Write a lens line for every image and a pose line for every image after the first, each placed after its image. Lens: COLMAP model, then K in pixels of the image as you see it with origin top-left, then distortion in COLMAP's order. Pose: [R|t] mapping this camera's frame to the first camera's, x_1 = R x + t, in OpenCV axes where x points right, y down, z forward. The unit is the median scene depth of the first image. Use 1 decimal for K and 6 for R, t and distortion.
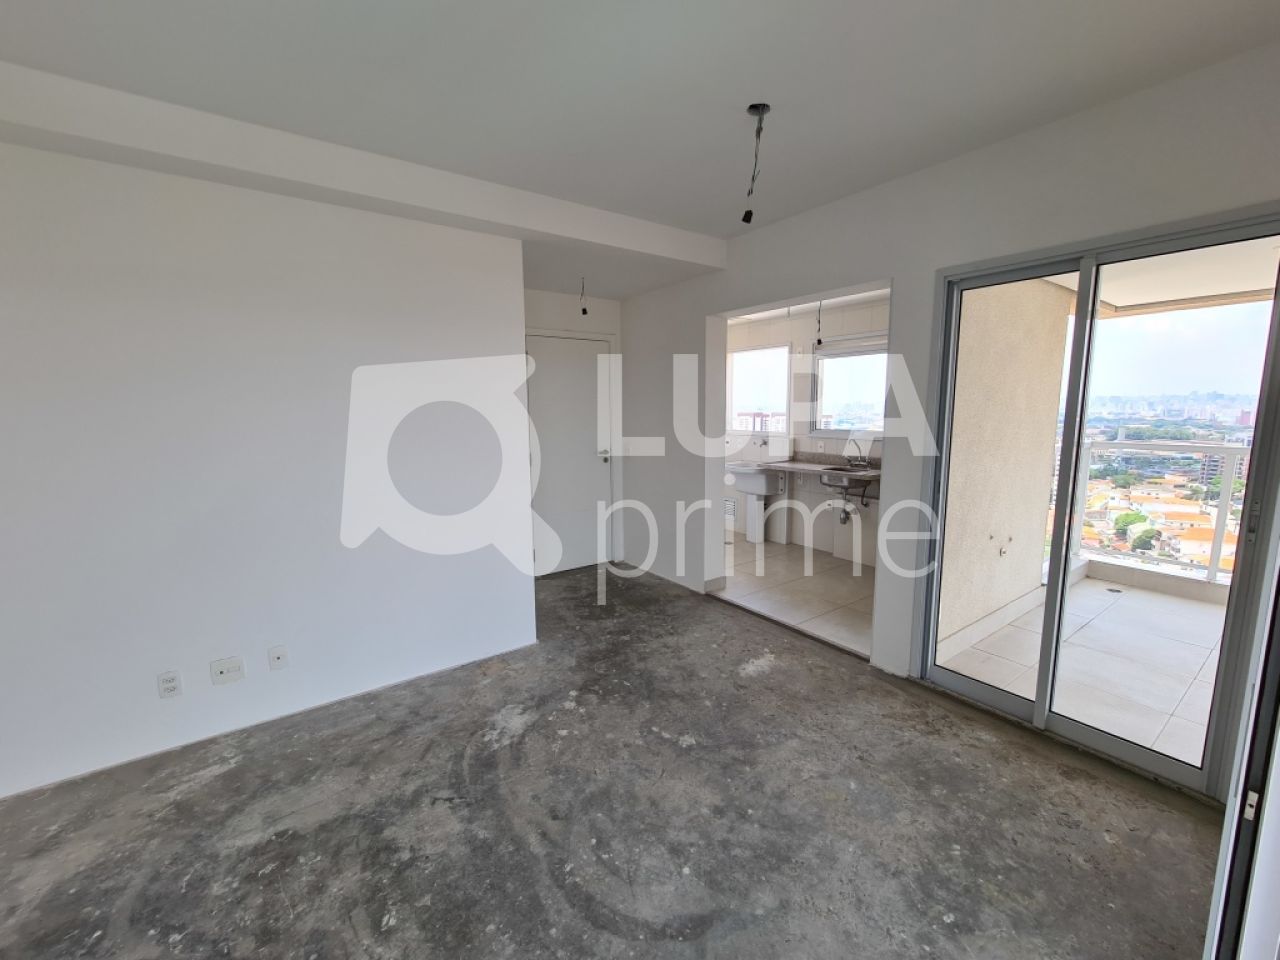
lens RADIAL K [[521.2, 0, 641.8], [0, 521.2, 482.1], [0, 0, 1]] dist [-0.002237, 0.000659]
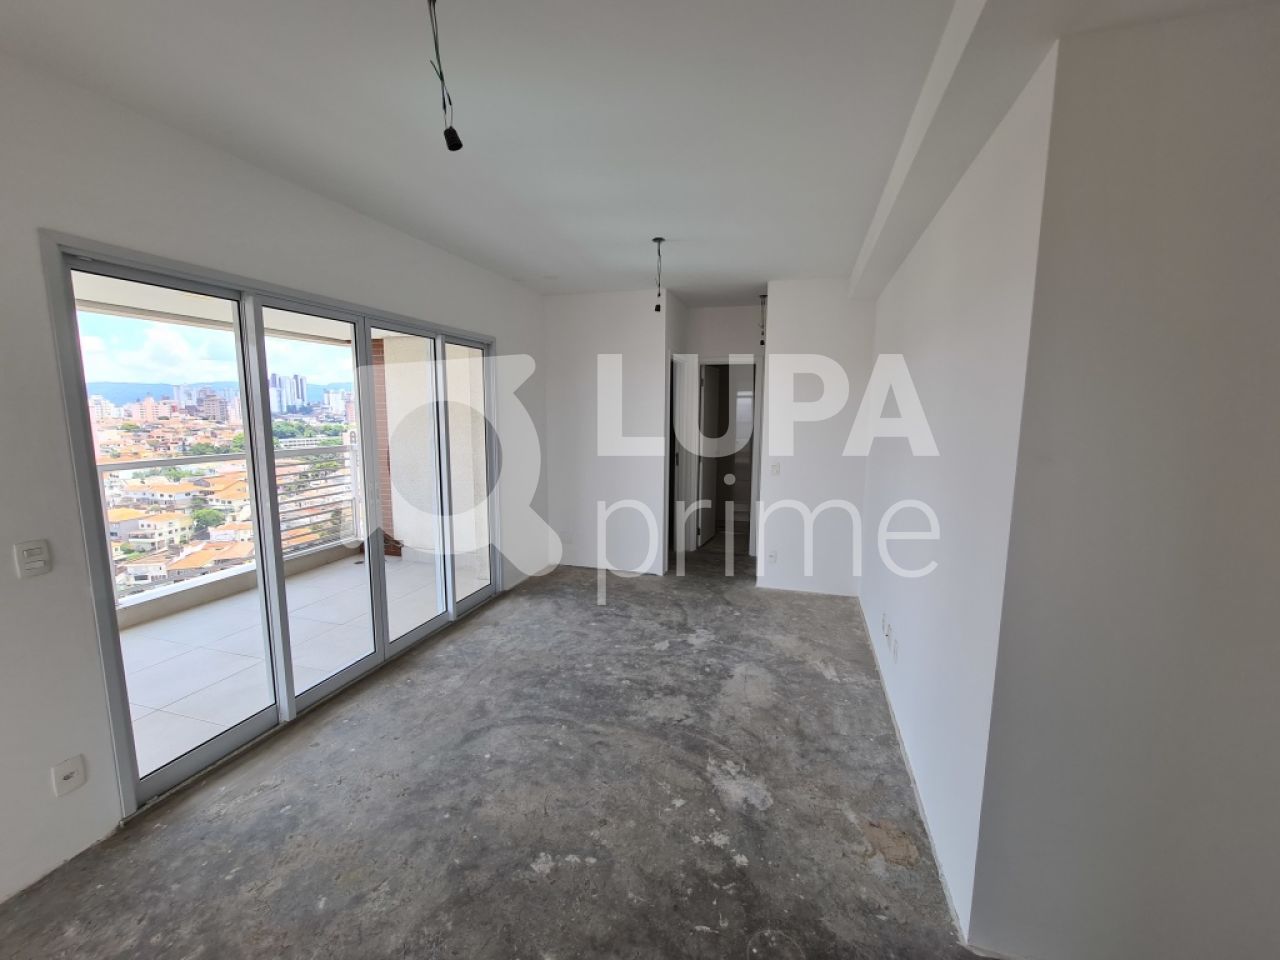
lens RADIAL K [[521.2, 0, 640.0], [0, 521.2, 477.1], [0, 0, 1]] dist [-0.002237, 0.000659]
pose [[-0.794483, 0.081046, -0.601855, 0.410793], [-0.088661, 0.964956, 0.246979, -0.273648], [0.600780, 0.249582, -0.759455, 1.609743]]
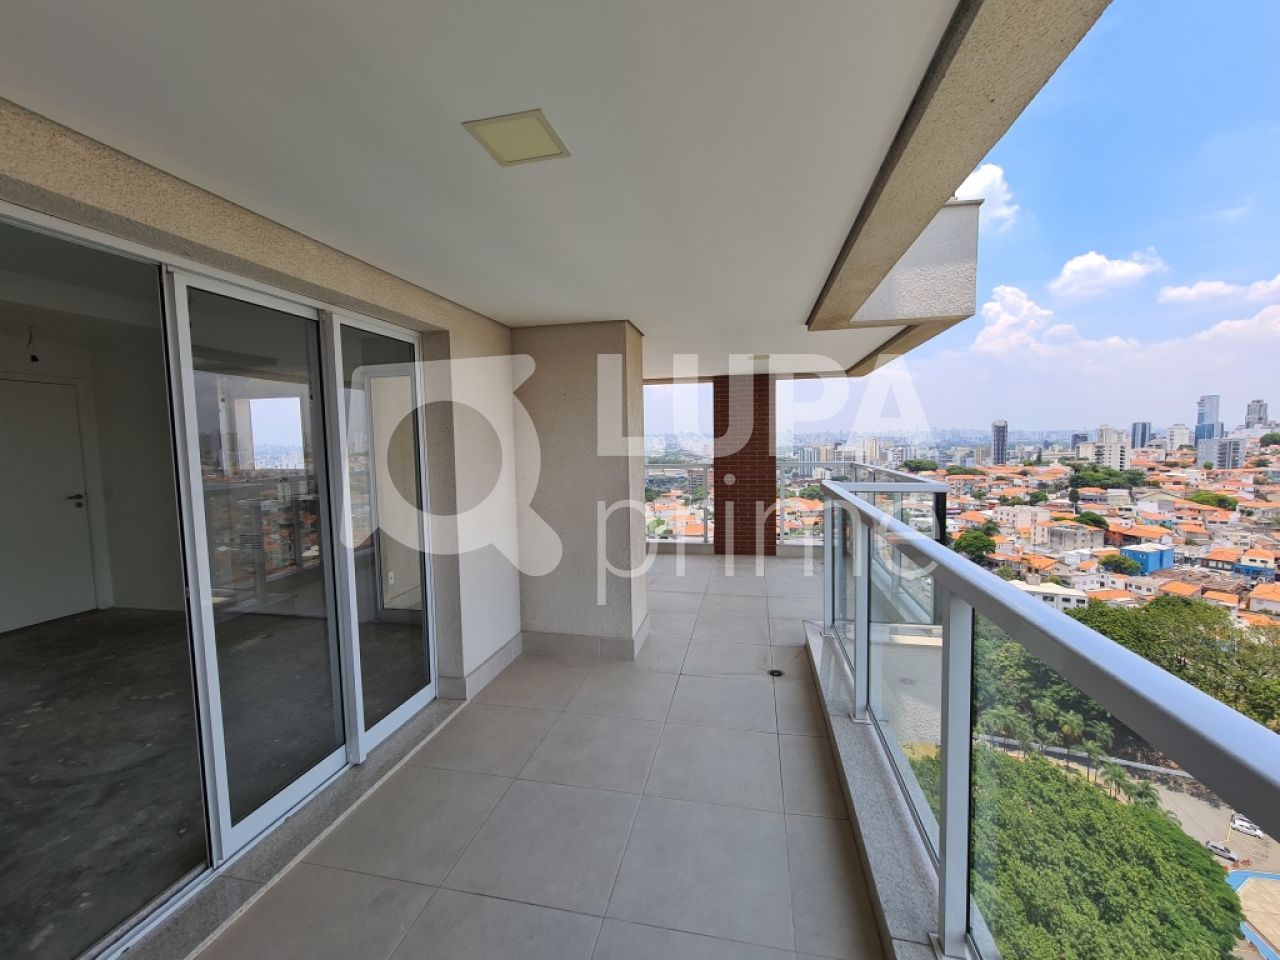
lens RADIAL K [[521.2, 0, 642.1], [0, 521.2, 478.6], [0, 0, 1]] dist [-0.002237, 0.000659]
pose [[0.742523, -0.056812, 0.667407, 0.142233], [0.110266, 0.993170, -0.038134, 0.135707], [-0.660683, 0.101907, 0.743716, -0.917643]]
